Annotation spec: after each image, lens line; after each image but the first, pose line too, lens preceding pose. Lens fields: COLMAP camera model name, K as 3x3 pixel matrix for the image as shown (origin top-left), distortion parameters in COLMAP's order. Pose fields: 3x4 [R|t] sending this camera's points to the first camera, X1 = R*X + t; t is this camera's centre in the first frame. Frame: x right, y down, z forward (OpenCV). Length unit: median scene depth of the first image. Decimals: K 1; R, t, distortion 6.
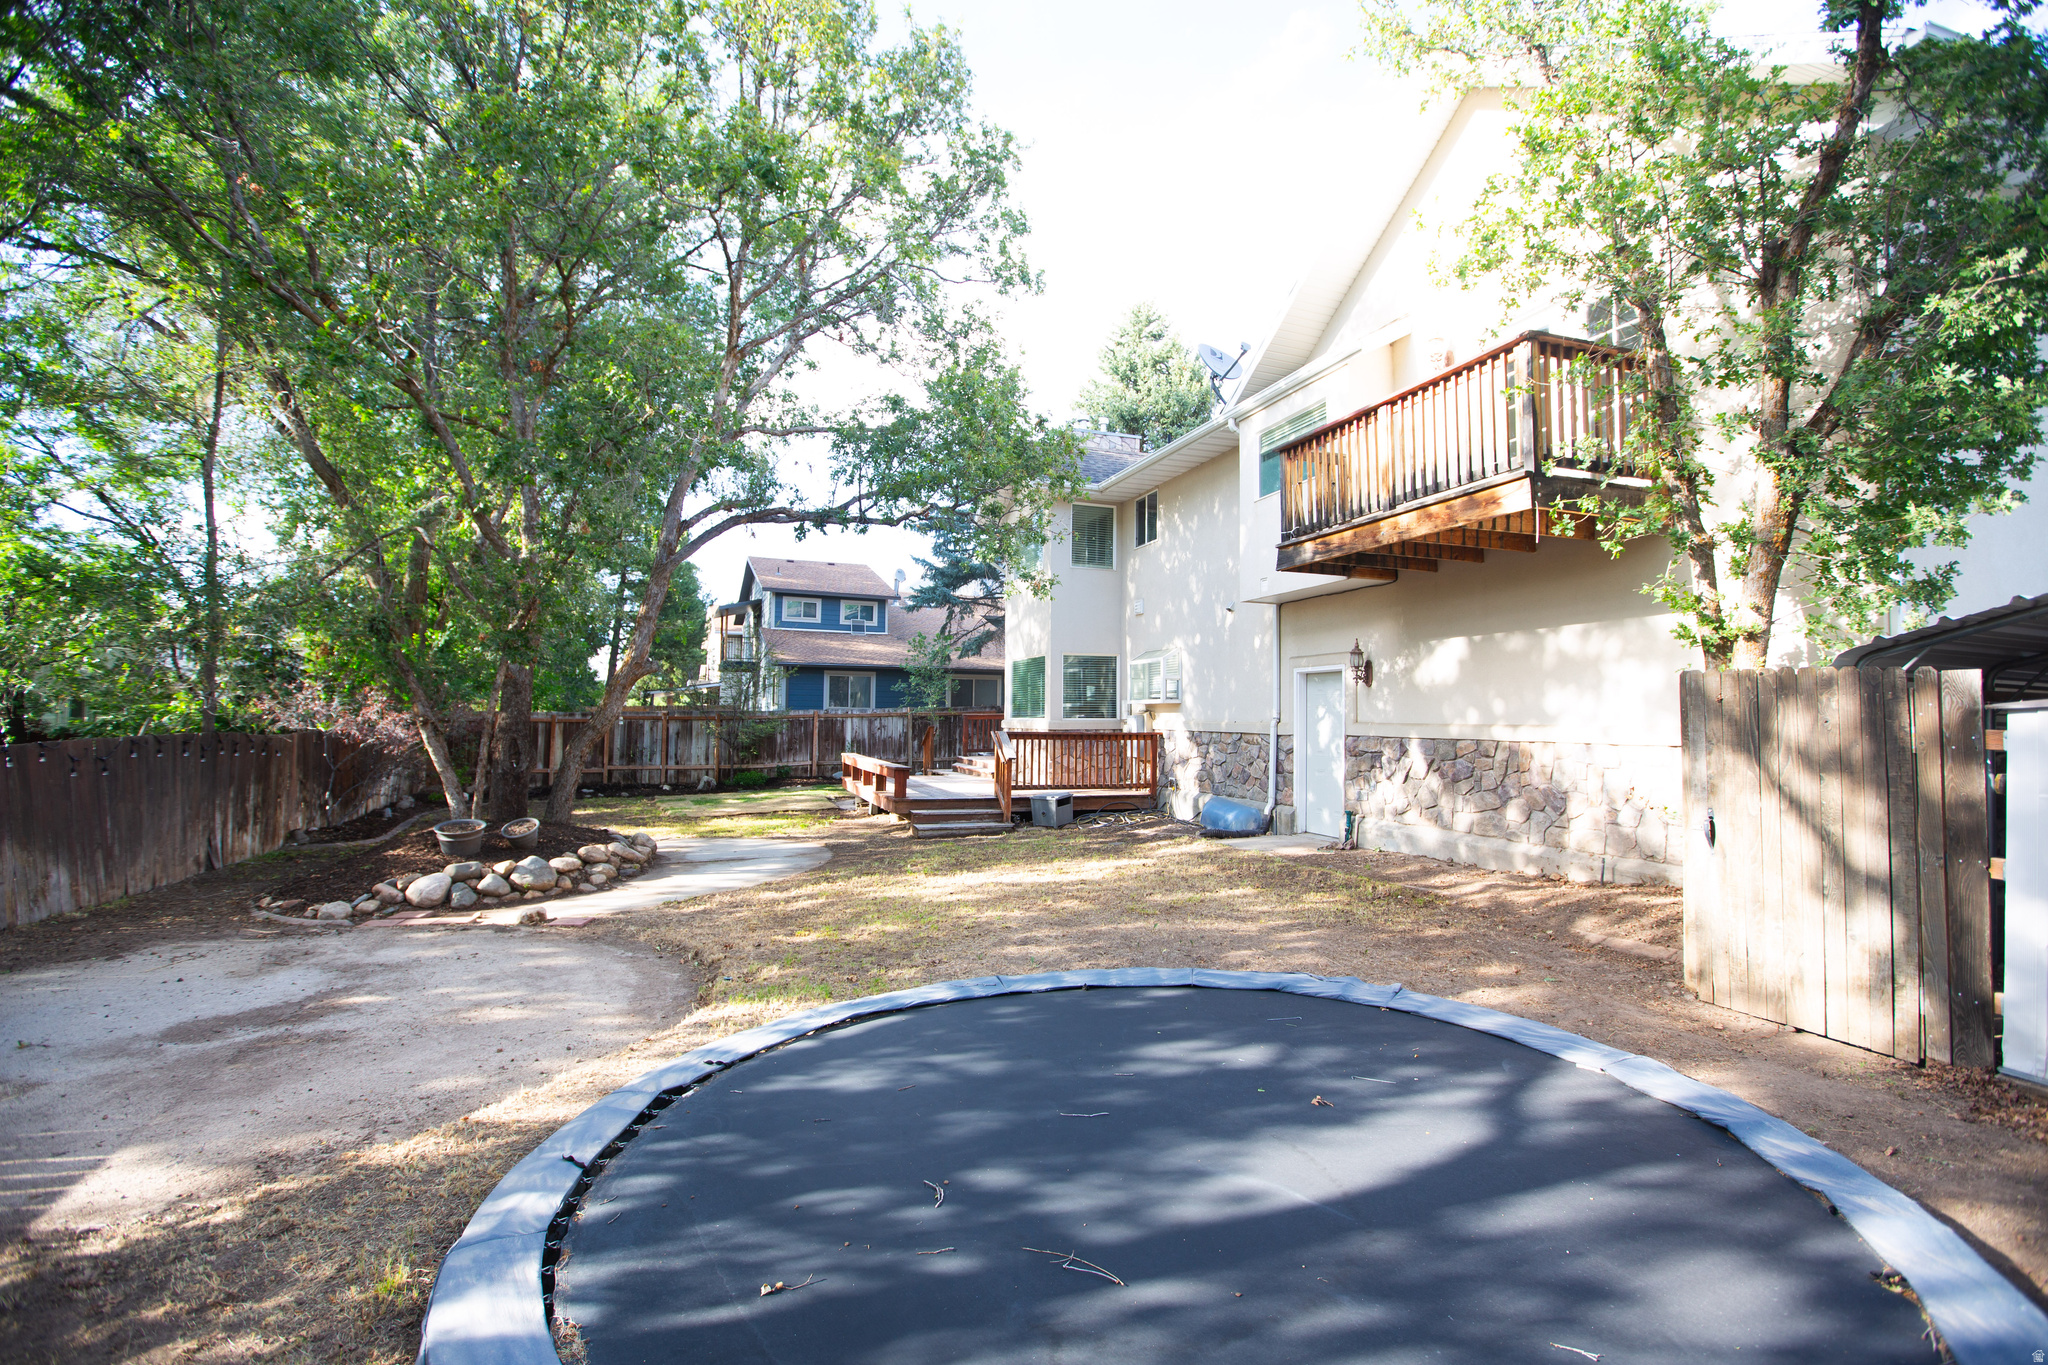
lens RADIAL K [[955.0, 0, 1024.0], [0, 955.0, 682.5], [0, 0, 1]] dist [-0.036893, 0.019187]
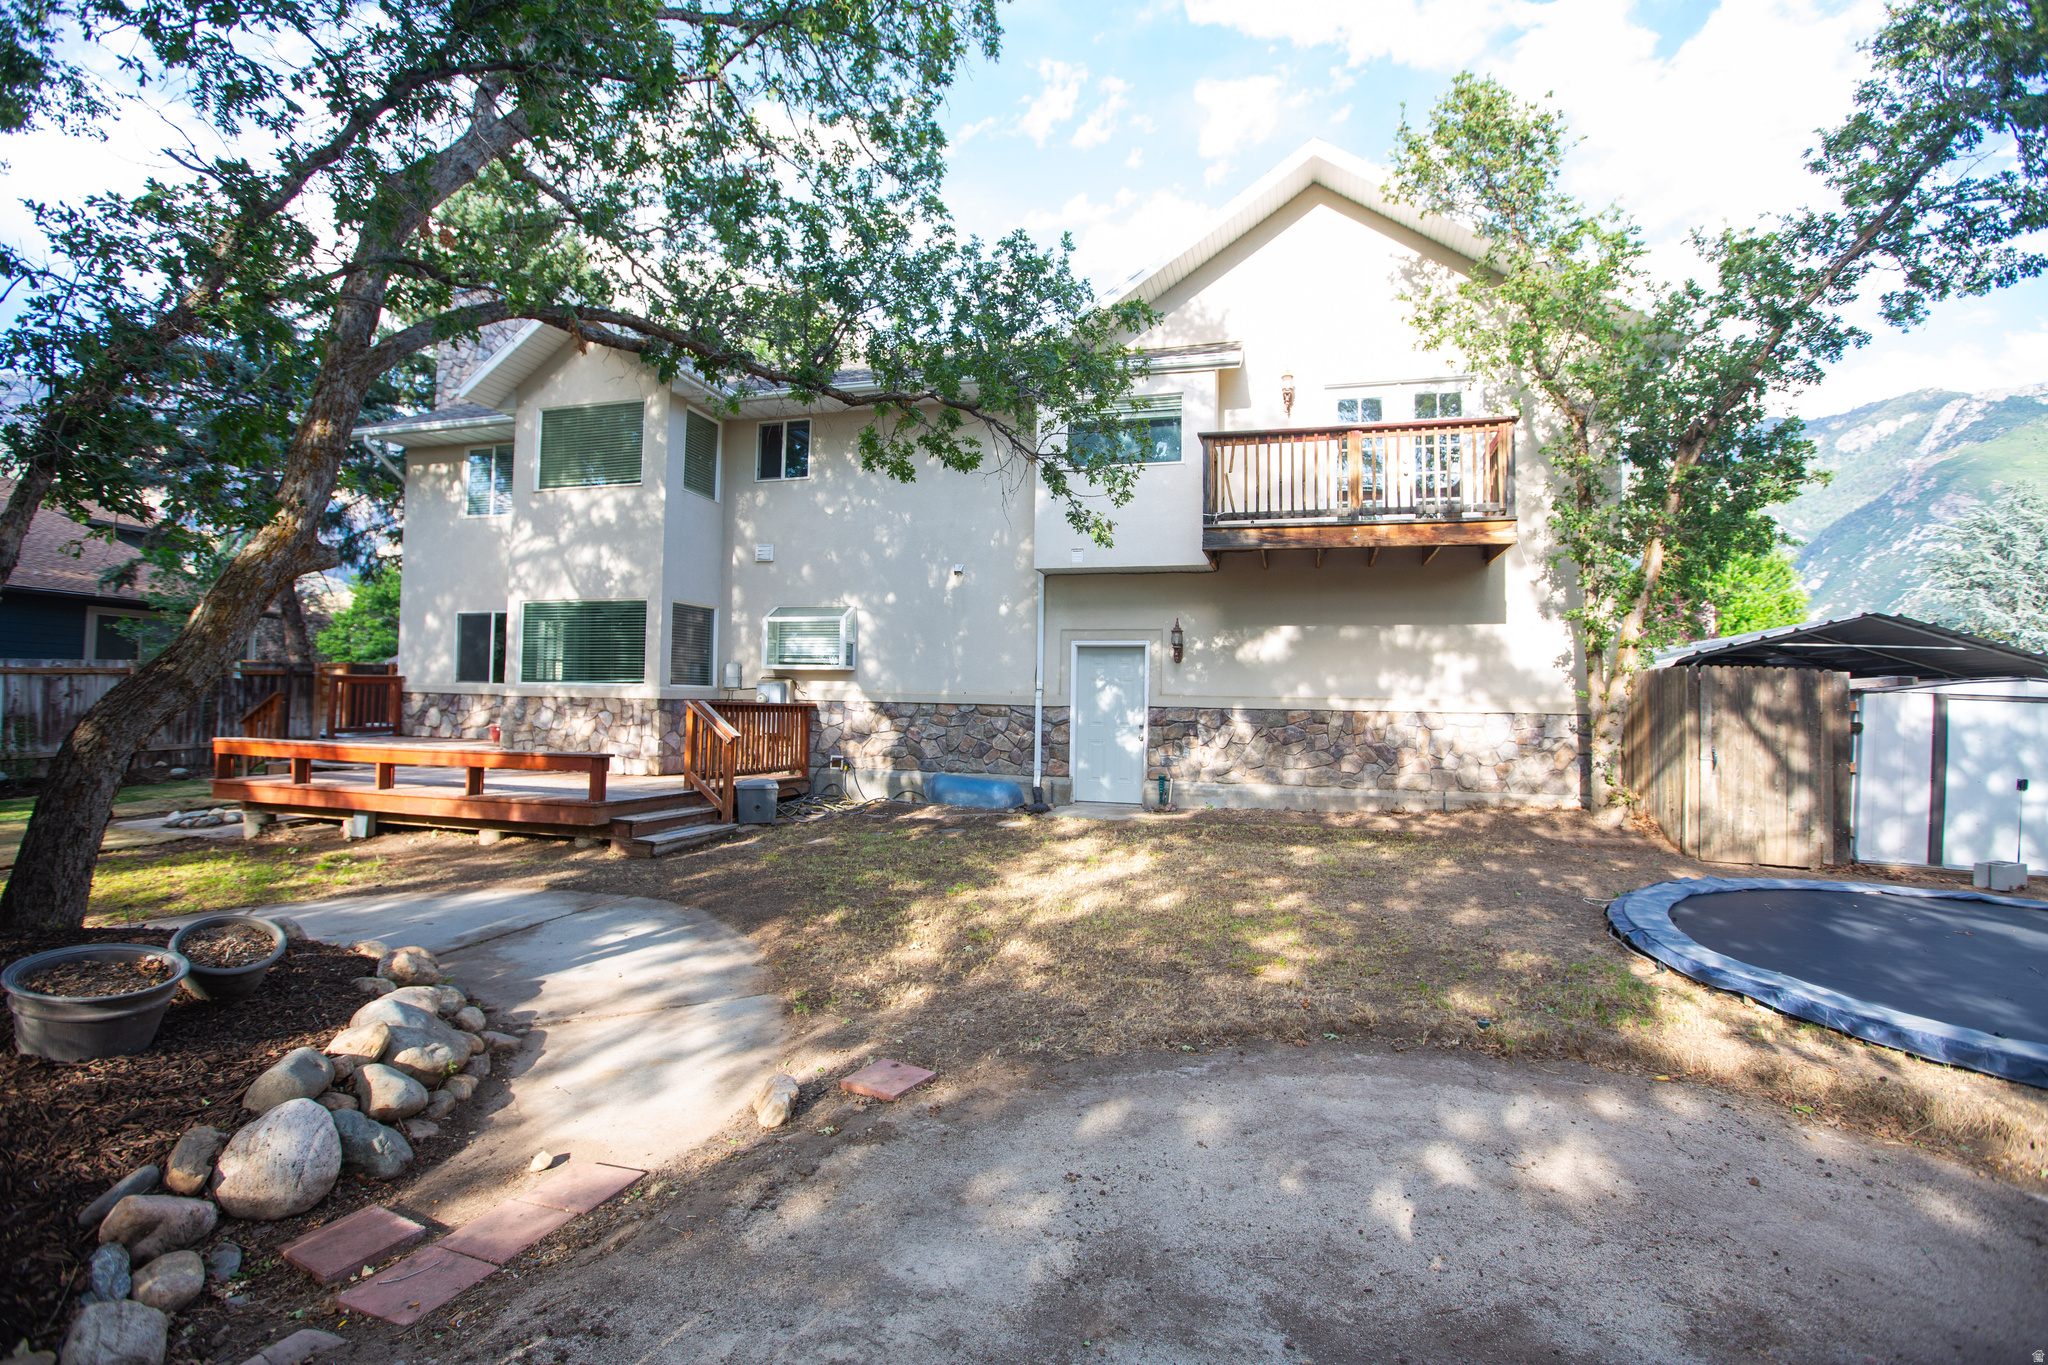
lens RADIAL K [[955.0, 0, 1024.0], [0, 955.0, 682.5], [0, 0, 1]] dist [-0.036893, 0.019187]
pose [[0.550968, 0.029858, 0.833992, -0.753459], [-0.045311, 0.998956, -0.005830, 0.047849], [-0.833295, -0.034577, 0.551746, 0.601960]]
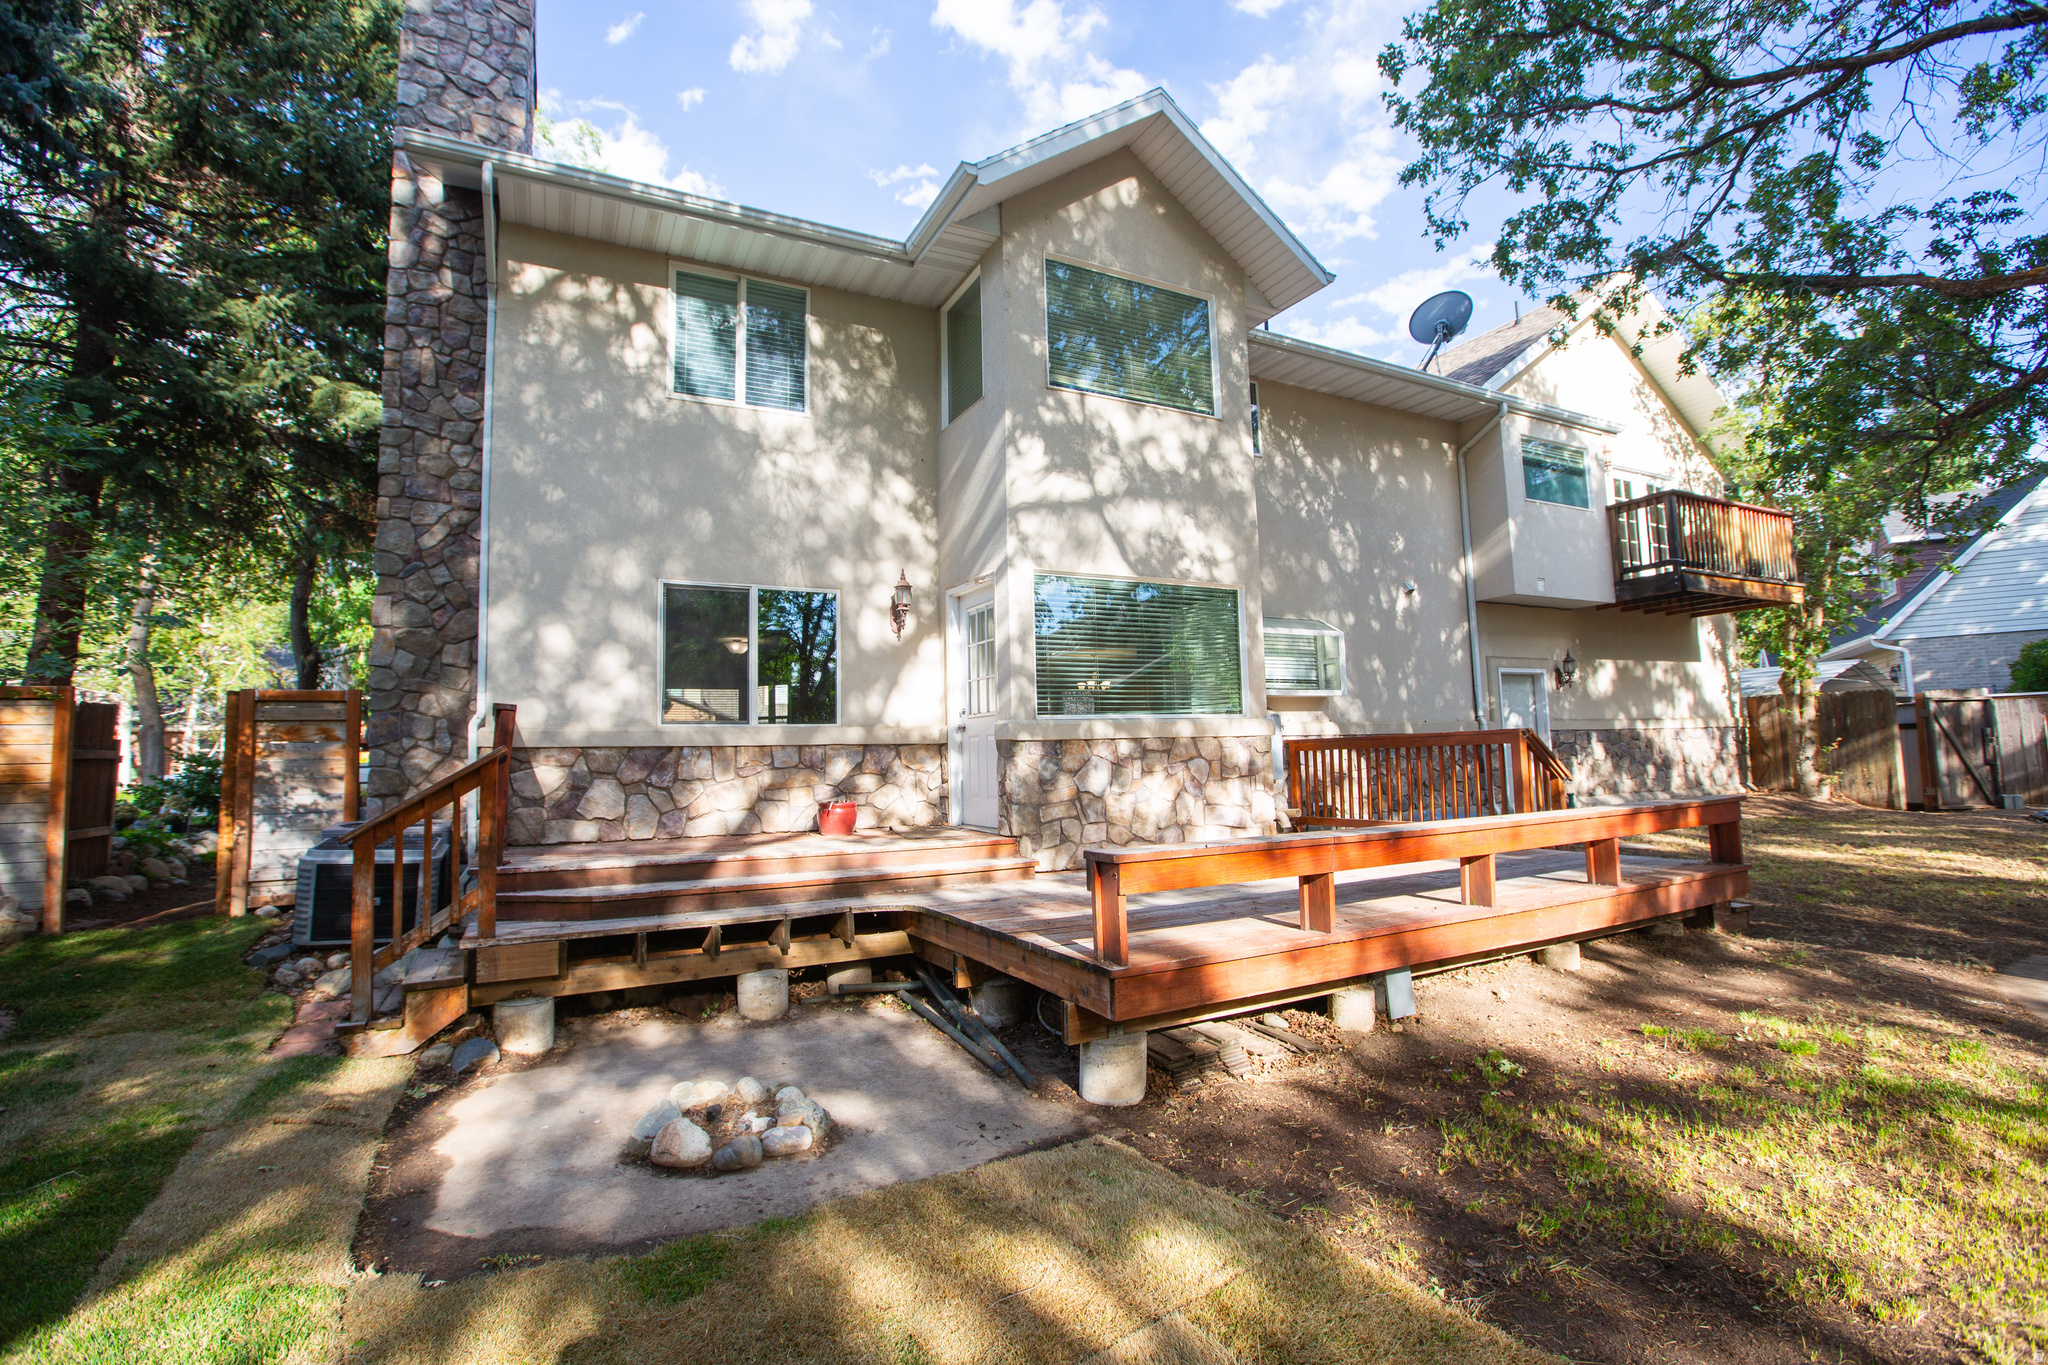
lens RADIAL K [[955.0, 0, 1024.0], [0, 955.0, 682.5], [0, 0, 1]] dist [-0.036893, 0.019187]
pose [[-0.167689, 0.057929, 0.984136, -0.787217], [-0.019454, 0.997883, -0.062053, 0.089701], [-0.985648, -0.029551, -0.166208, 2.103507]]
